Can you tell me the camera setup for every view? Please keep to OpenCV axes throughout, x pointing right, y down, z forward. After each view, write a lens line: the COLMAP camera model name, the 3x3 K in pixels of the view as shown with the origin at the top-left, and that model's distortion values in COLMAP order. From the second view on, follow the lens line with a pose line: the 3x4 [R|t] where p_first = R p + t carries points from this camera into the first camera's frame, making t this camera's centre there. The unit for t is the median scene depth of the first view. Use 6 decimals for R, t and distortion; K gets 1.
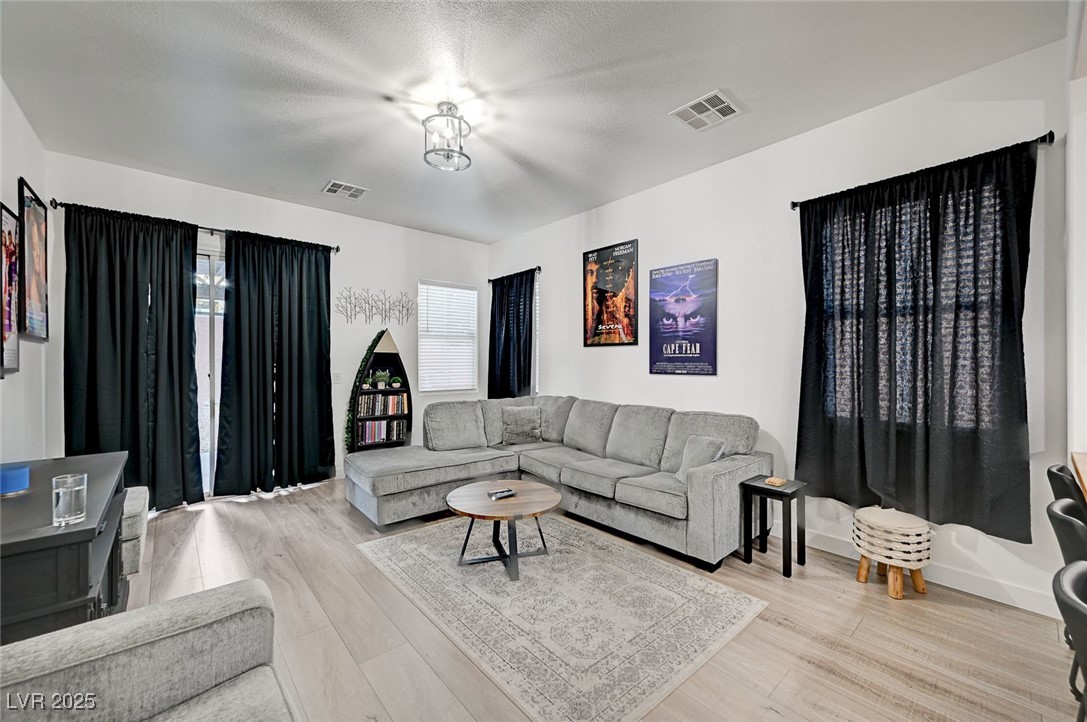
lens RADIAL K [[425.1, 0, 542.1], [0, 425.1, 365.6], [0, 0, 1]] dist [-0.000095, 0.000201]
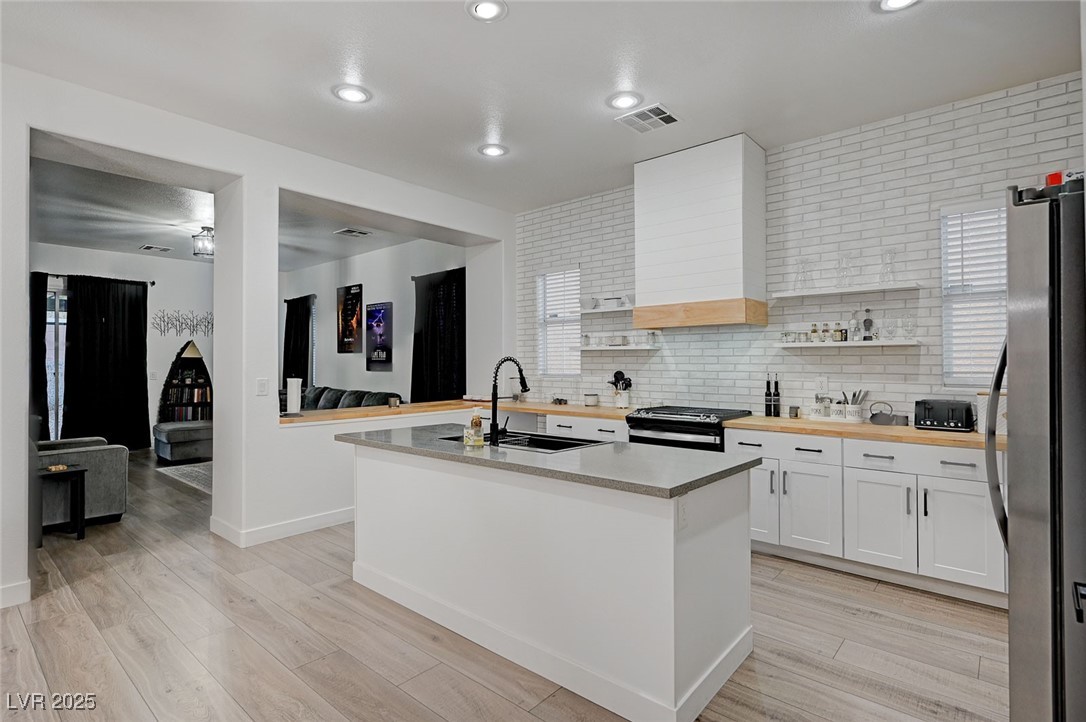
lens RADIAL K [[534.9, 0, 544.5], [0, 534.9, 357.1], [0, 0, 1]] dist [-0.000057, 0.000716]
pose [[0.990890, -0.003506, 0.134628, 0.556189], [0.005901, 0.999831, -0.017397, 0.006351], [-0.134545, 0.018033, 0.990743, -0.913235]]
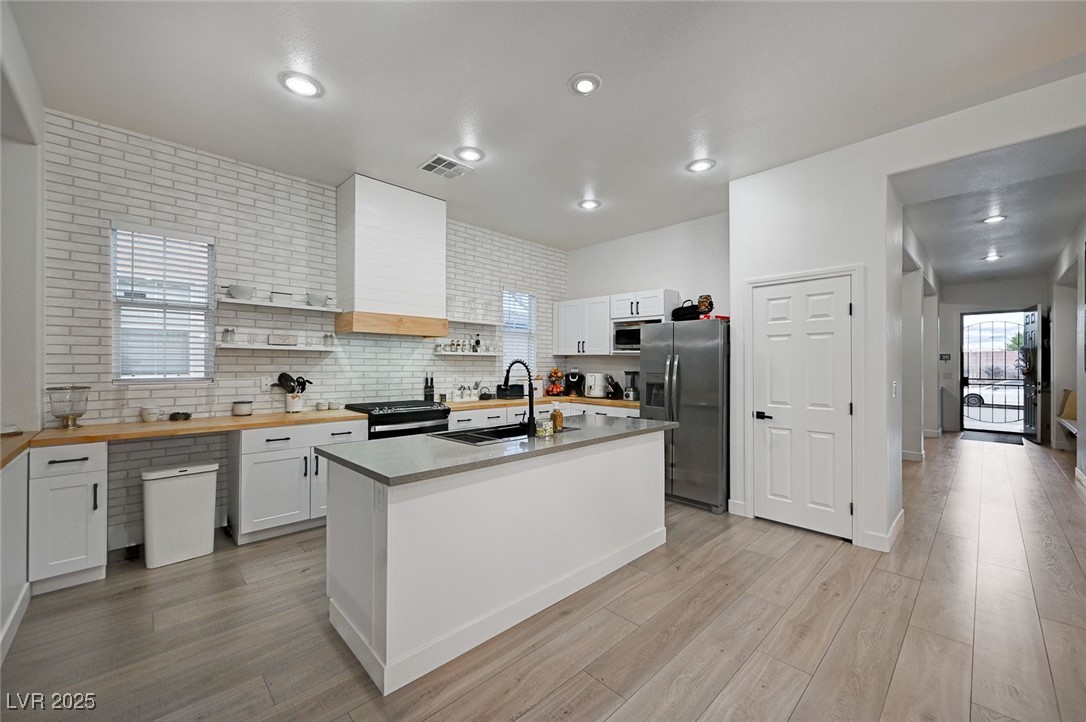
lens RADIAL K [[429.8, 0, 543.0], [0, 429.8, 361.0], [0, 0, 1]] dist [0.006363, 0.000151]
pose [[-0.048924, 0.002634, 0.998799, 0.025627], [-0.000680, 0.999996, -0.002671, -0.003973], [-0.998802, -0.000810, -0.048922, -0.302355]]
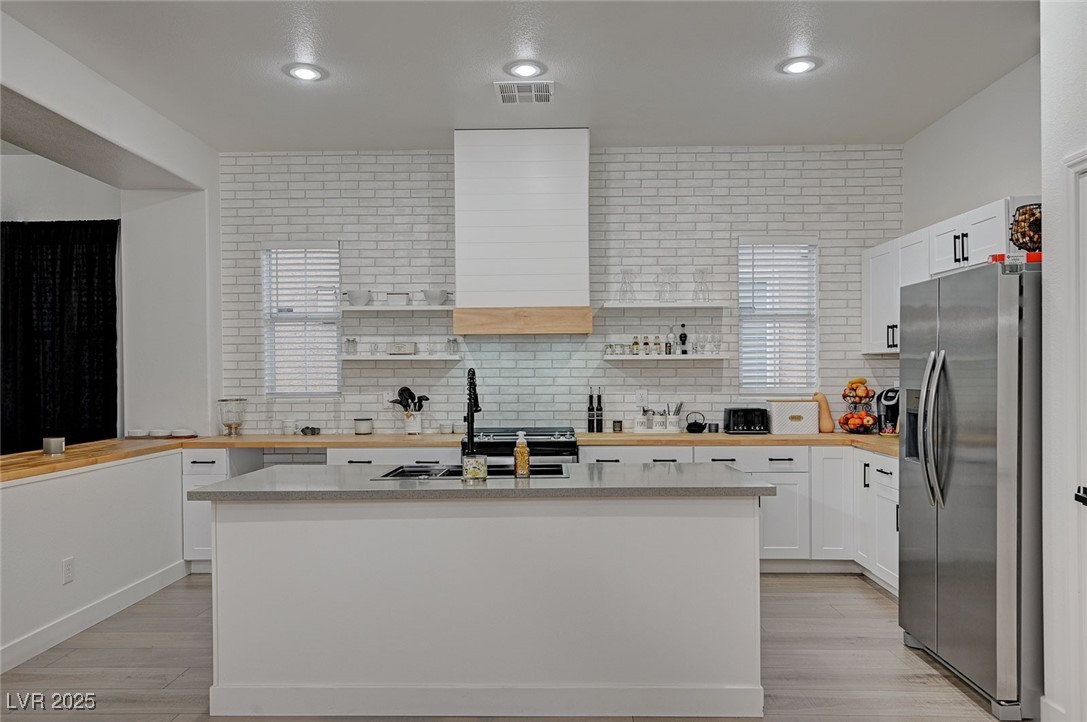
lens RADIAL K [[740.2, 0, 543.7], [0, 740.2, 382.9], [0, 0, 1]] dist [0.011489, 0.001785]
pose [[0.675148, -0.014444, 0.737541, 0.137405], [0.013400, 0.999883, 0.007315, 0.004354], [-0.737561, 0.004944, 0.675263, -0.810529]]
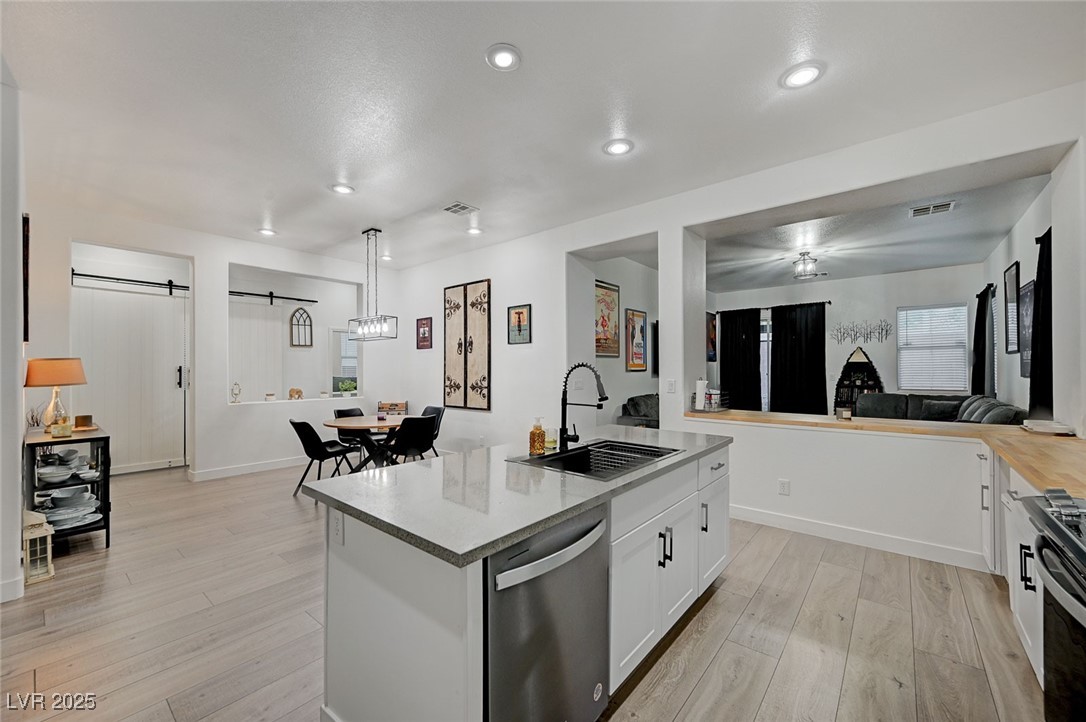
lens RADIAL K [[424.7, 0, 541.6], [0, 424.7, 365.6], [0, 0, 1]] dist [-0.000095, 0.000201]
pose [[0.151254, -0.010973, -0.988434, 1.045416], [-0.002158, 0.999932, -0.011431, 0.004631], [0.988493, 0.003862, 0.151220, -0.418118]]
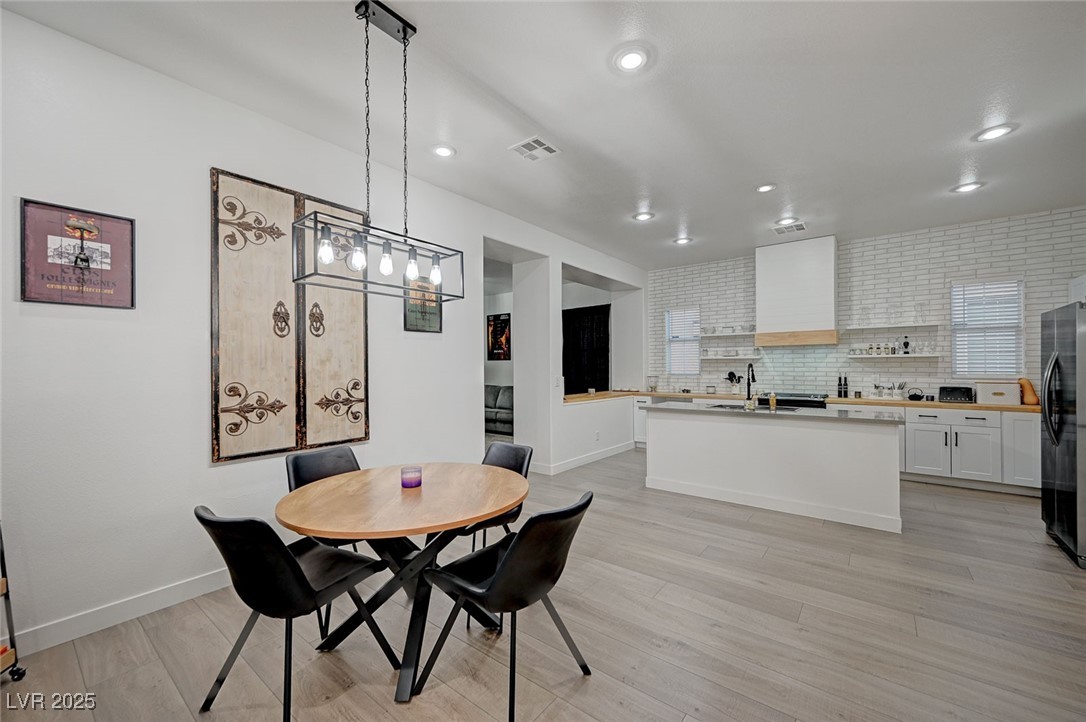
lens RADIAL K [[424.7, 0, 541.6], [0, 424.7, 365.6], [0, 0, 1]] dist [-0.000095, 0.000201]
pose [[0.983946, -0.005843, 0.178372, -0.014479], [0.007769, 0.999919, -0.010101, 0.005826], [-0.178299, 0.011325, 0.983911, -1.126924]]
